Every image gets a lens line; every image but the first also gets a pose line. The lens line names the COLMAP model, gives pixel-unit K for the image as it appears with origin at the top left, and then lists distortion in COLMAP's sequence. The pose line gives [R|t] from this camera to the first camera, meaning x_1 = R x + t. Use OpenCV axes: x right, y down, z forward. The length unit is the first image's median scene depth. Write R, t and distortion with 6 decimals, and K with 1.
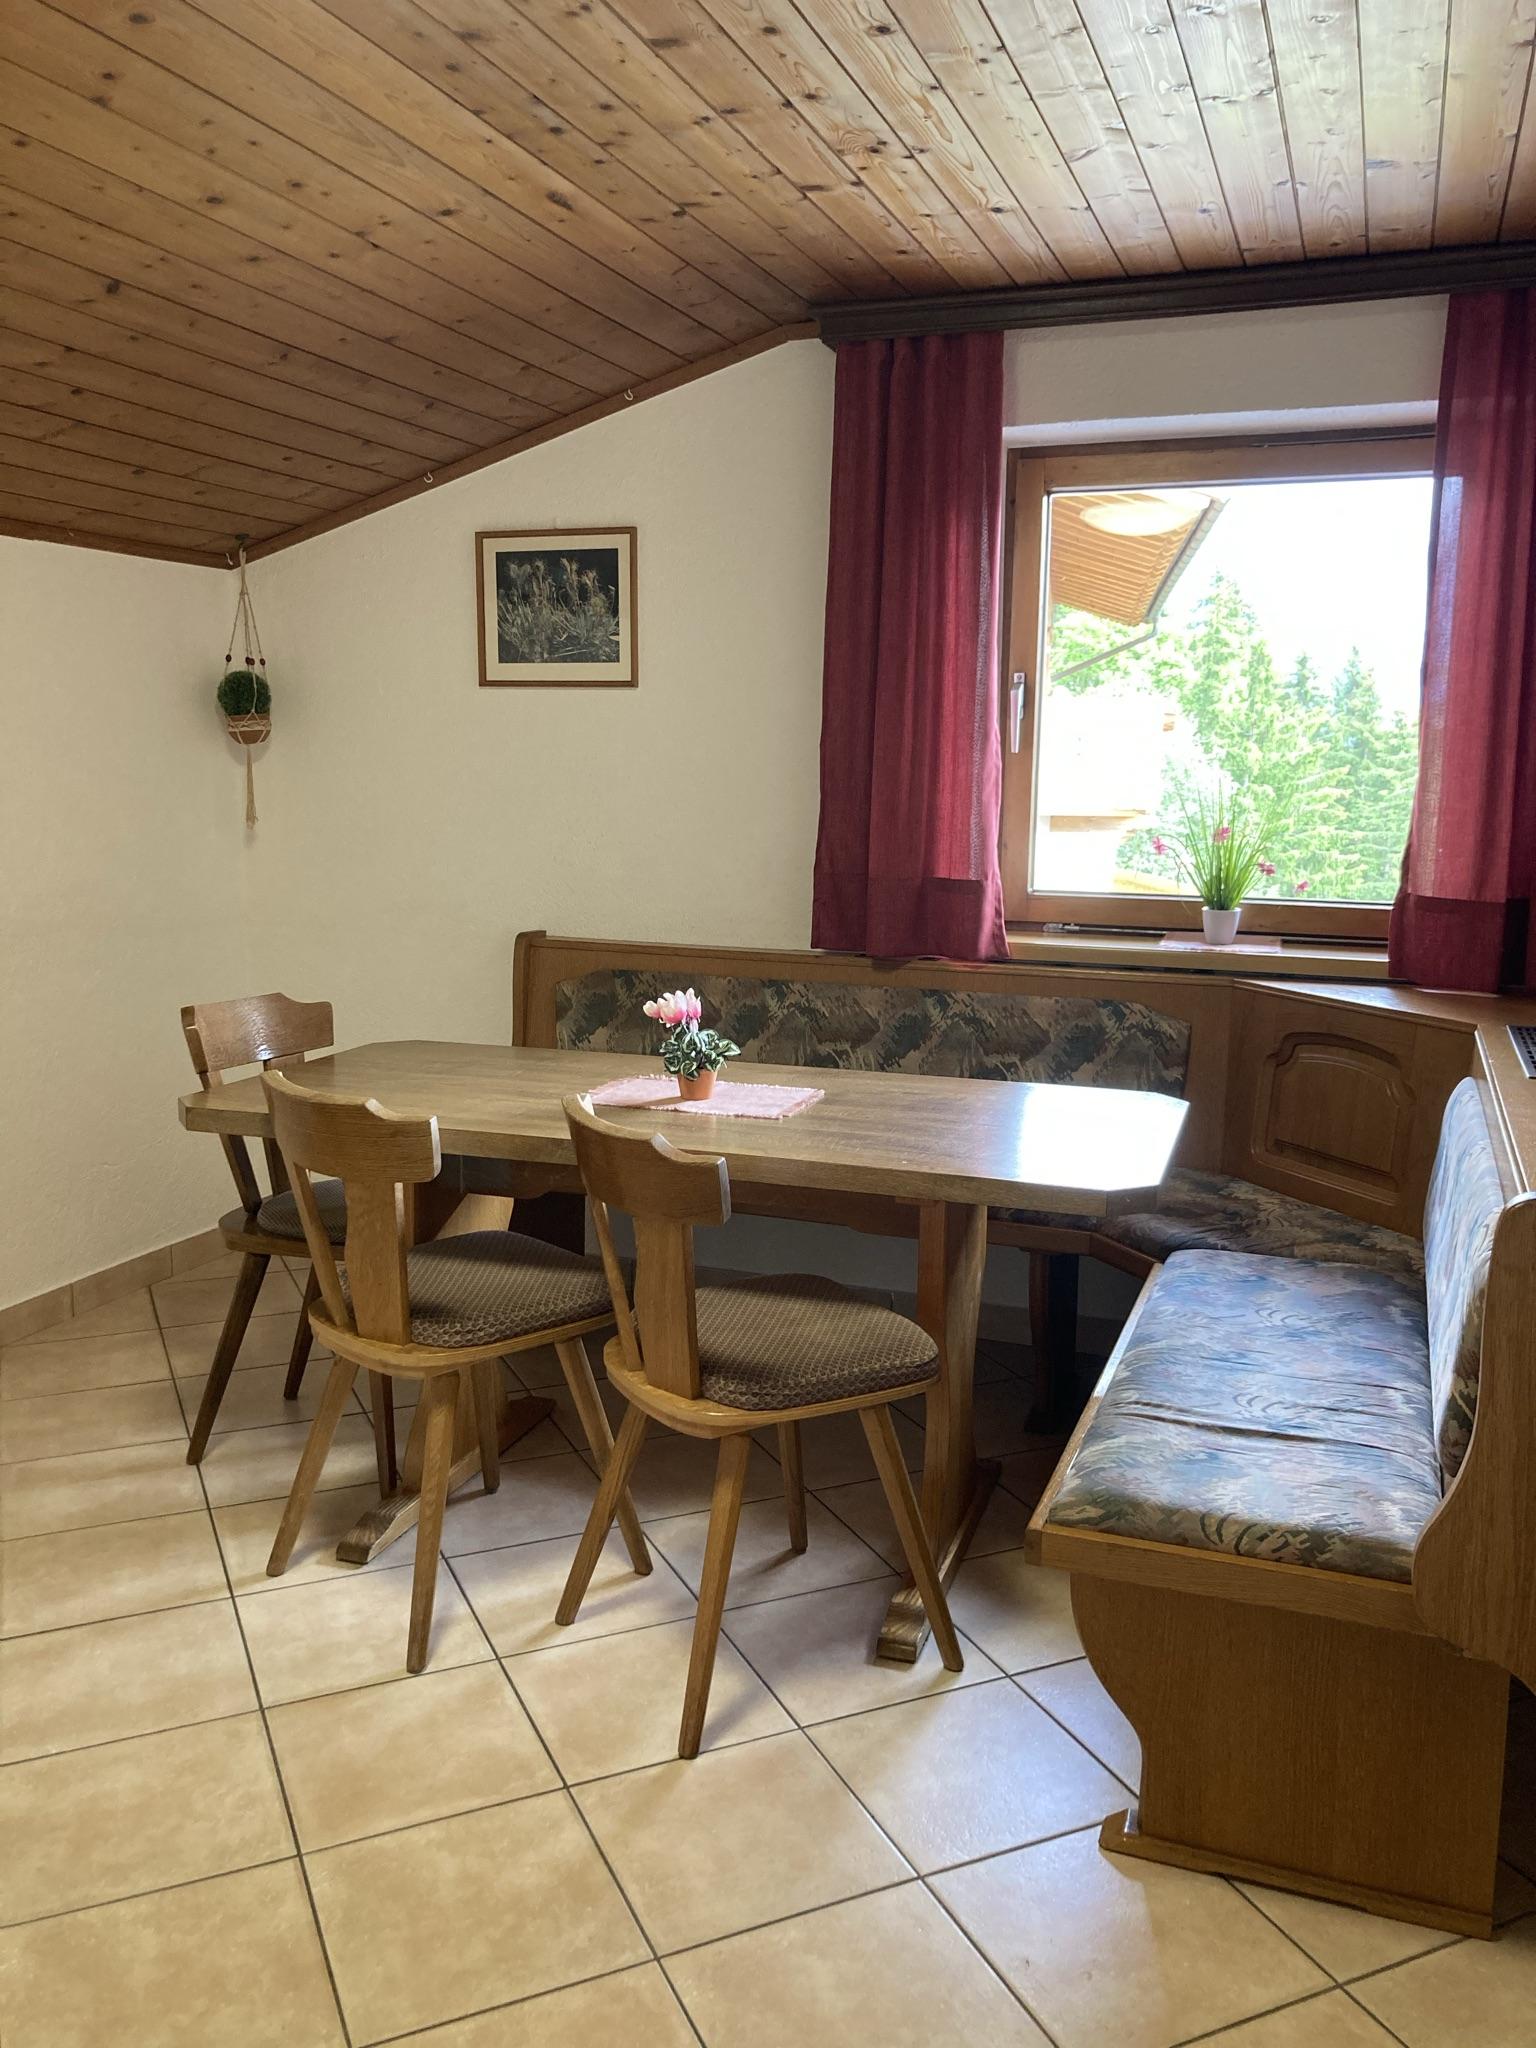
lens RADIAL K [[1676.1, 0, 762.4], [0, 1676.1, 1067.8], [0, 0, 1]] dist [0.049375, -0.002463]
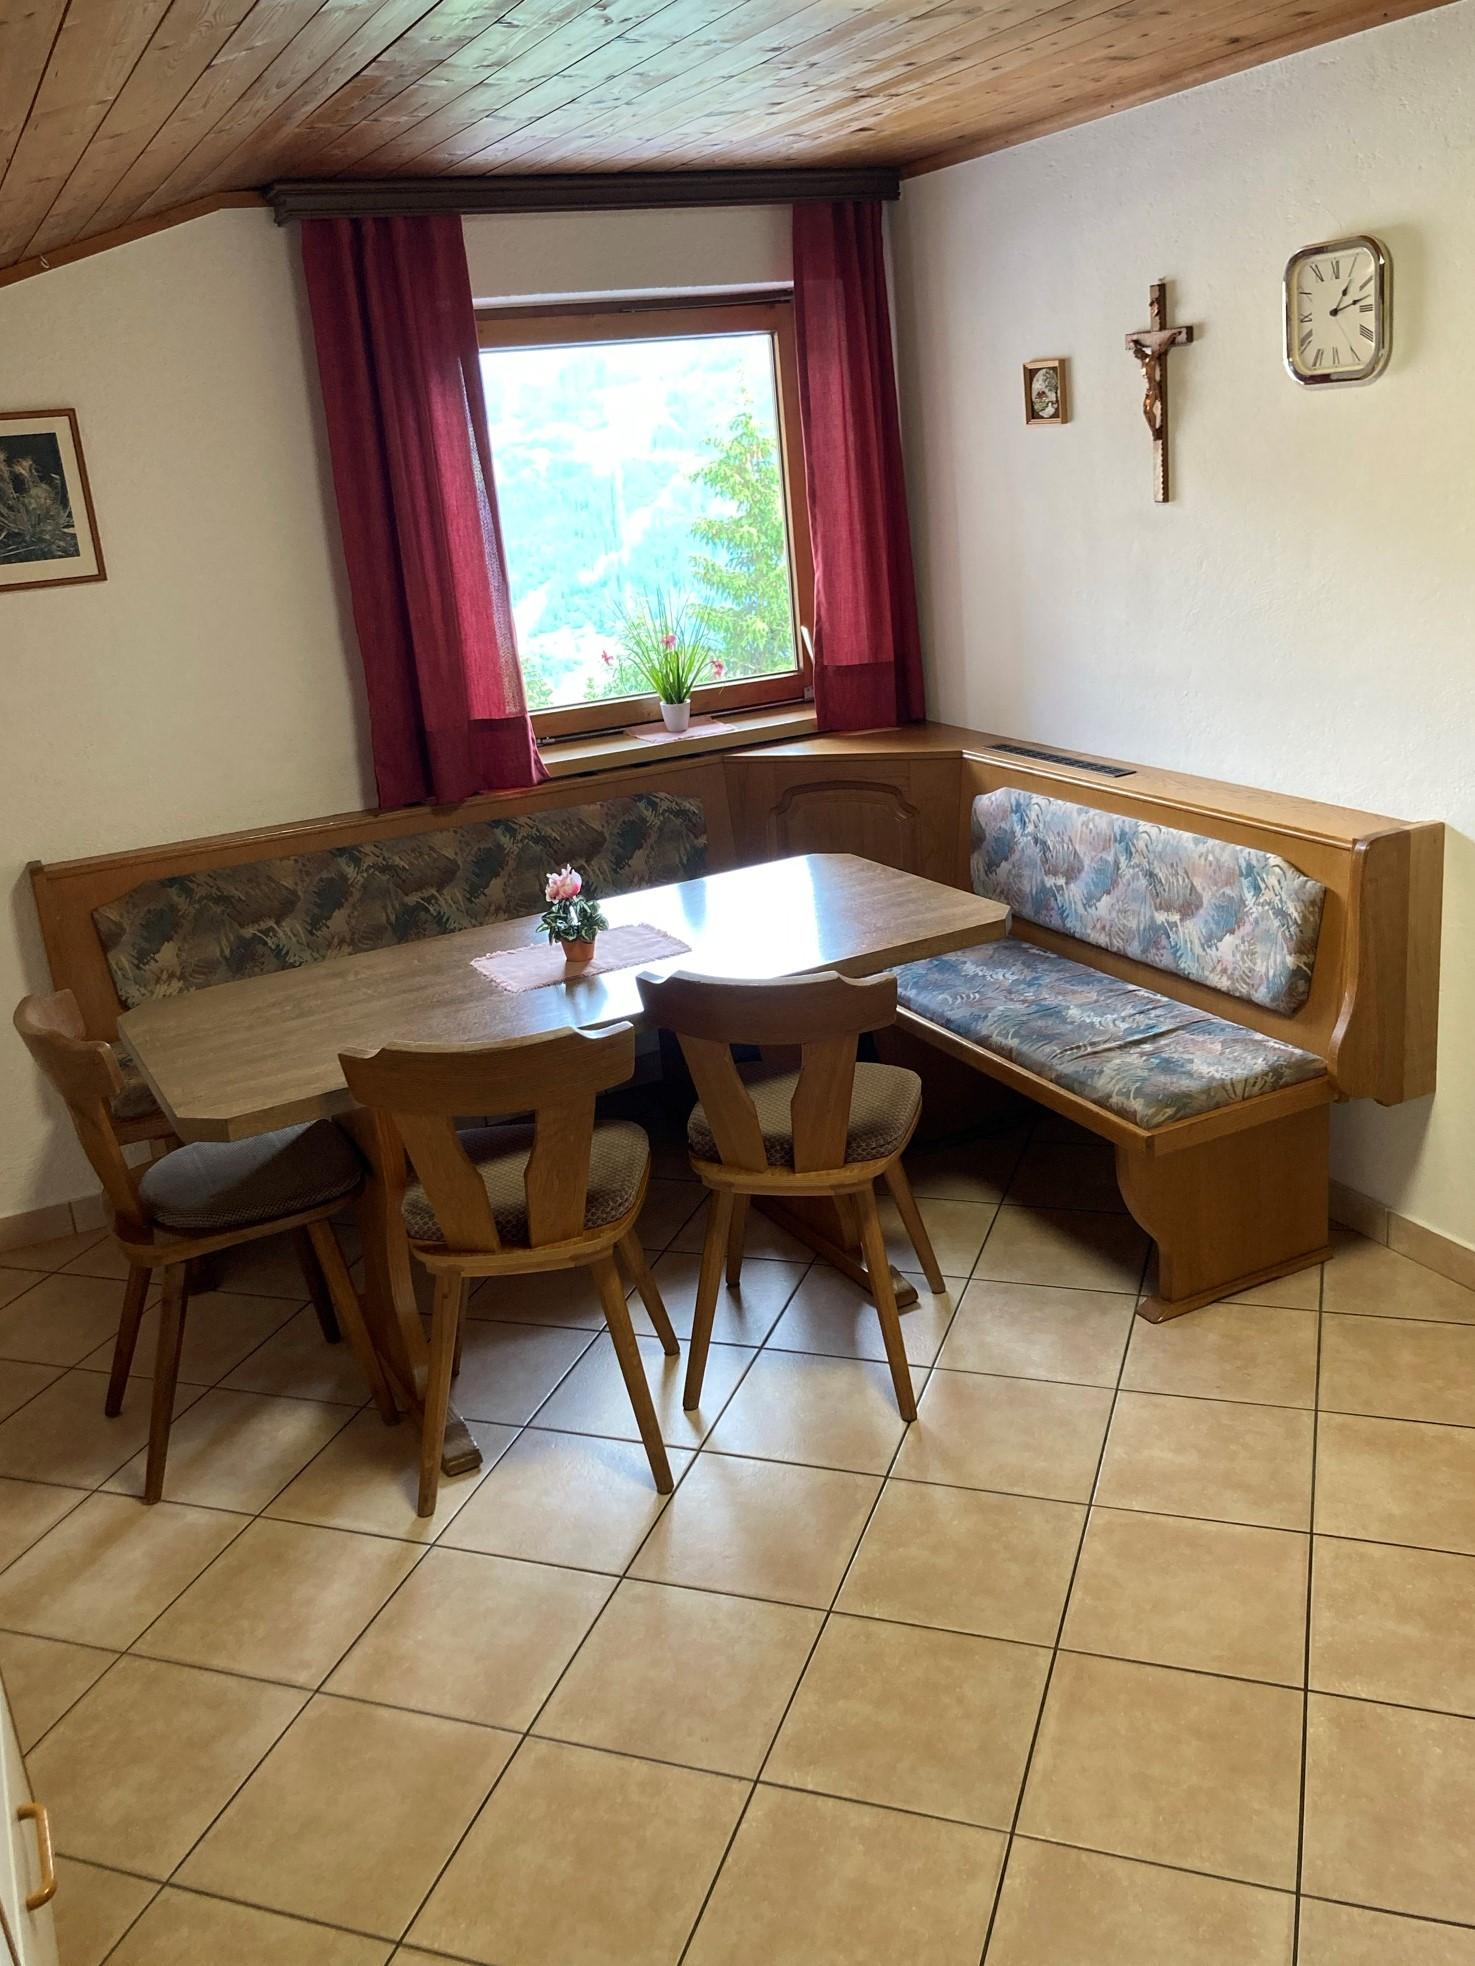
lens RADIAL K [[1667.6, 0, 737.5], [0, 1667.6, 983.0], [0, 0, 1]] dist [0.059087, -0.127430]
pose [[0.678419, -0.298210, 0.671431, -0.576759], [0.225422, 0.954324, 0.196087, -0.127671], [-0.699238, 0.018326, 0.714654, 0.103133]]
